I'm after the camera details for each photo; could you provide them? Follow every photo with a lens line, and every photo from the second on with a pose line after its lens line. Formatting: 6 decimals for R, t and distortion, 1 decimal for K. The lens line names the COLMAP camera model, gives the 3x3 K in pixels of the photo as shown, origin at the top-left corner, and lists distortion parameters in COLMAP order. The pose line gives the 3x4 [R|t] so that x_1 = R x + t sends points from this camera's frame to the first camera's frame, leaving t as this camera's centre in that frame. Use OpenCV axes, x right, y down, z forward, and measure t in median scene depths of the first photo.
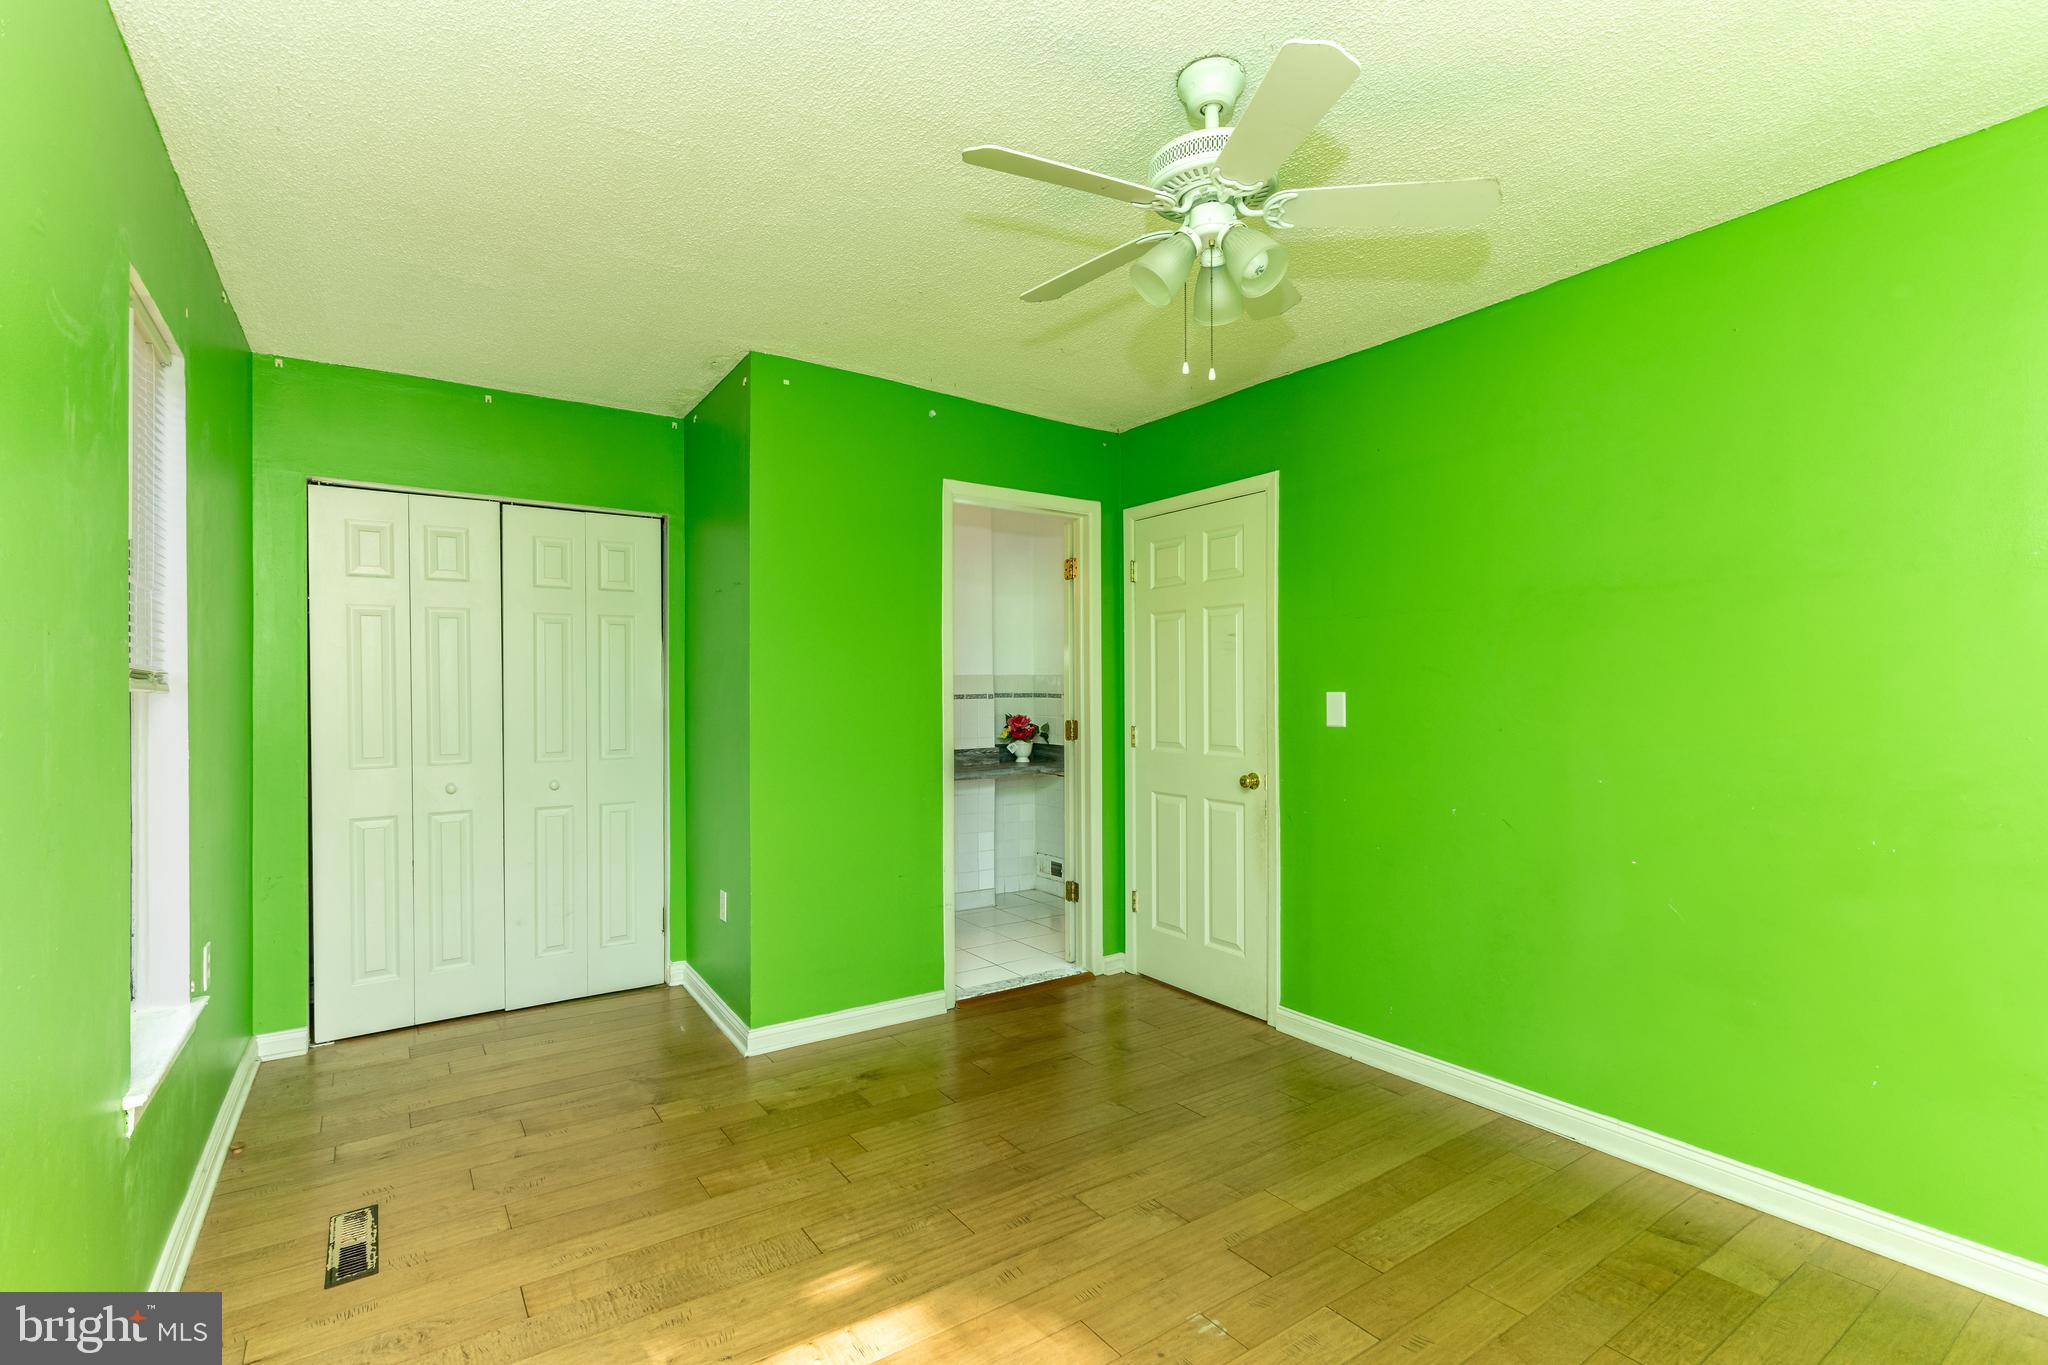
lens RADIAL K [[957.0, 0, 1023.4], [0, 957.0, 687.4], [0, 0, 1]] dist [0.005740, 0.000574]
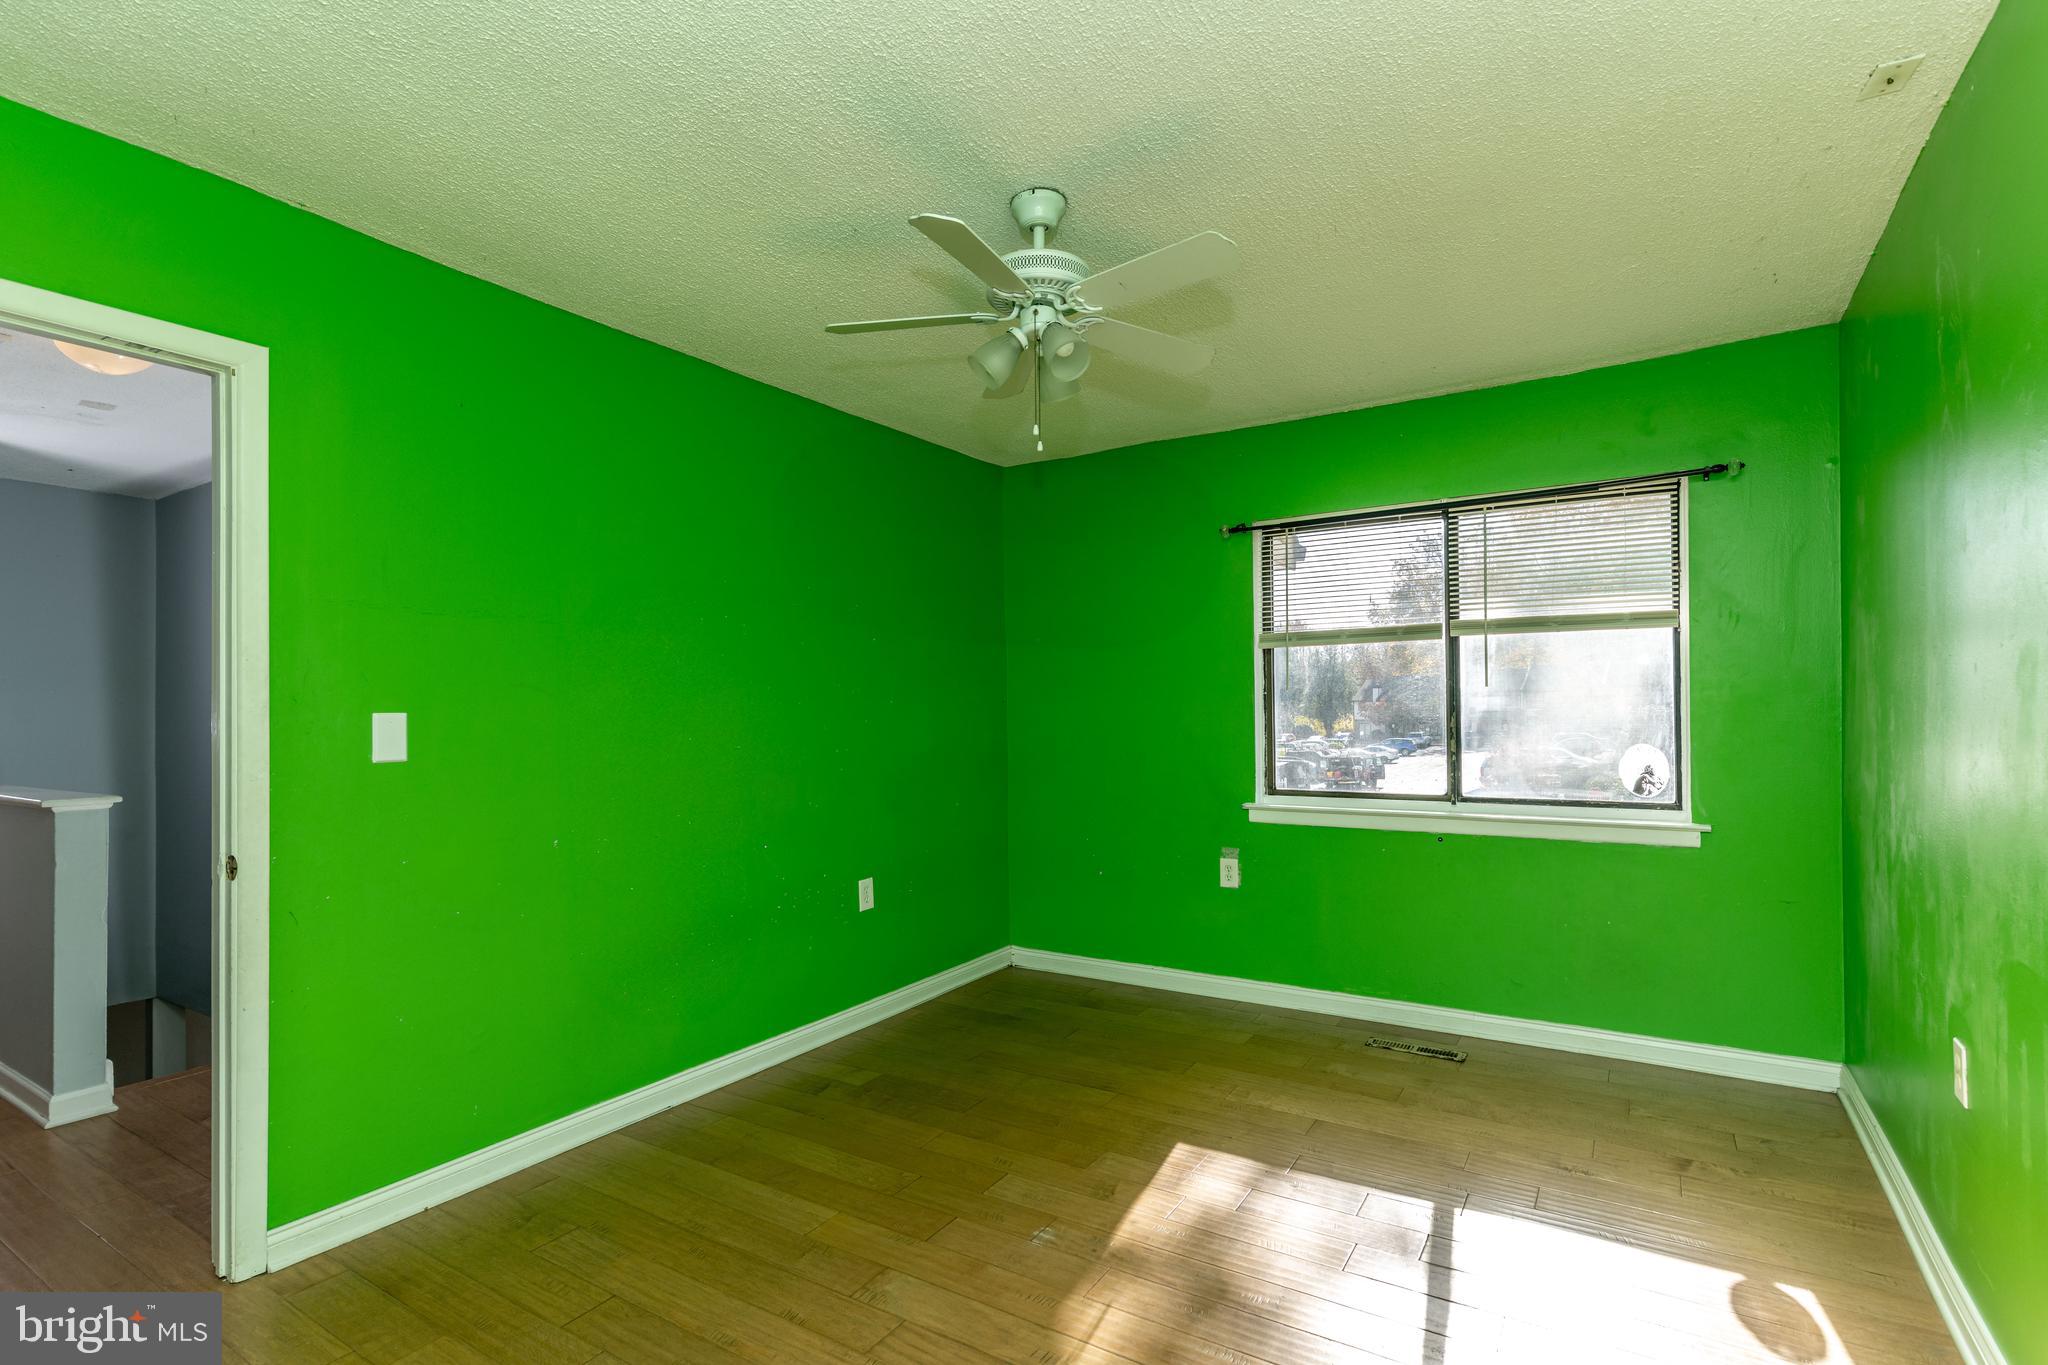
lens RADIAL K [[957.0, 0, 1033.0], [0, 957.0, 688.7], [0, 0, 1]] dist [0.005740, 0.000574]
pose [[-0.370678, 0.026123, 0.928394, -0.669585], [0.016482, 0.999632, -0.021546, 0.012927], [-0.928615, 0.007315, -0.370972, 1.065179]]
